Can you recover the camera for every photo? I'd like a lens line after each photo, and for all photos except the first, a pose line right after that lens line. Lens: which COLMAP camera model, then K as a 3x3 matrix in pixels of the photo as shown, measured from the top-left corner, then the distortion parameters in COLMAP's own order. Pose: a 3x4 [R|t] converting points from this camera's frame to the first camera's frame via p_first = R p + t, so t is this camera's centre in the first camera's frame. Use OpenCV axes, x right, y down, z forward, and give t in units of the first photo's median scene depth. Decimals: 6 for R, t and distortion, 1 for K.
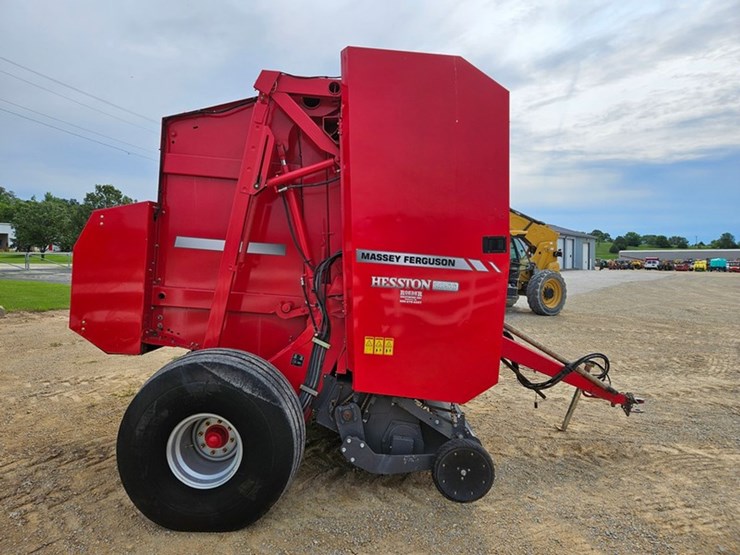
lens RADIAL K [[489.1, 0, 370.4], [0, 489.1, 279.2], [0, 0, 1]] dist [0.034746, 0.001764]
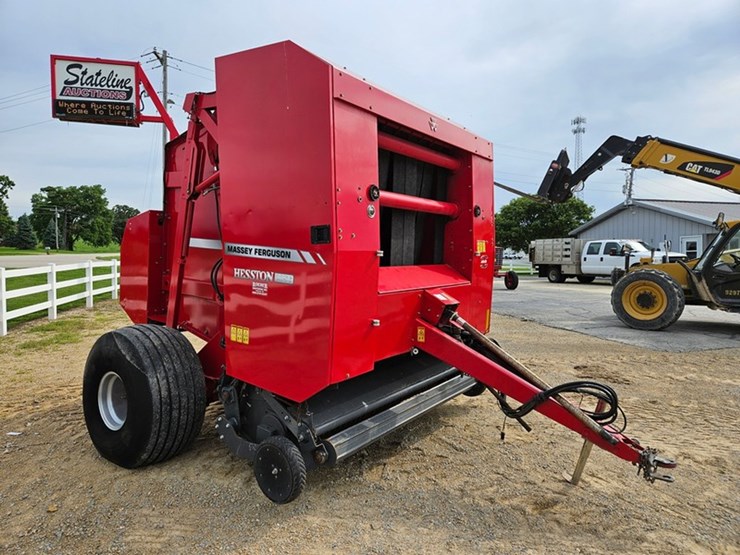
lens RADIAL K [[498.3, 0, 370.0], [0, 498.3, 277.5], [0, 0, 1]] dist [0.031523, -0.000888]
pose [[0.799551, 0.018610, -0.600310, 0.888006], [-0.022436, 0.999748, 0.001111, 0.006984], [0.600179, 0.012581, 0.799767, 0.309070]]
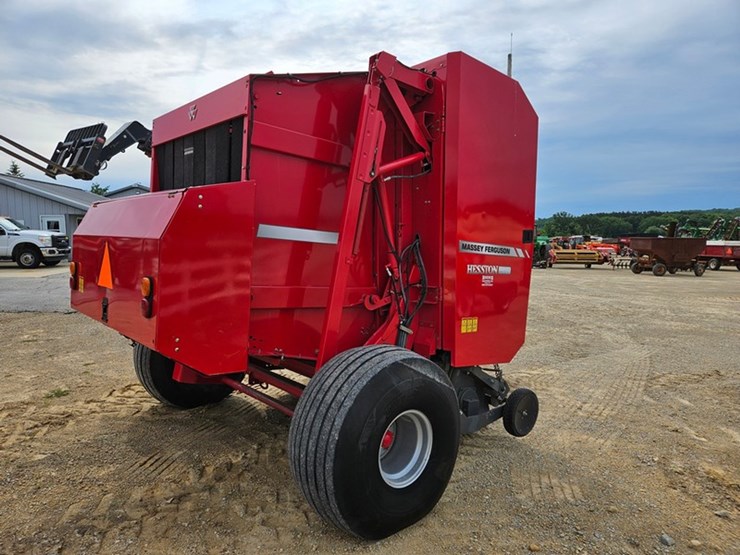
lens RADIAL K [[487.6, 0, 372.2], [0, 487.6, 288.6], [0, 0, 1]] dist [0.040745, -0.000615]
pose [[0.763546, -0.067210, 0.642246, -0.891863], [0.024941, 0.996896, 0.074672, -0.039947], [-0.645271, -0.040997, 0.762853, 0.277817]]
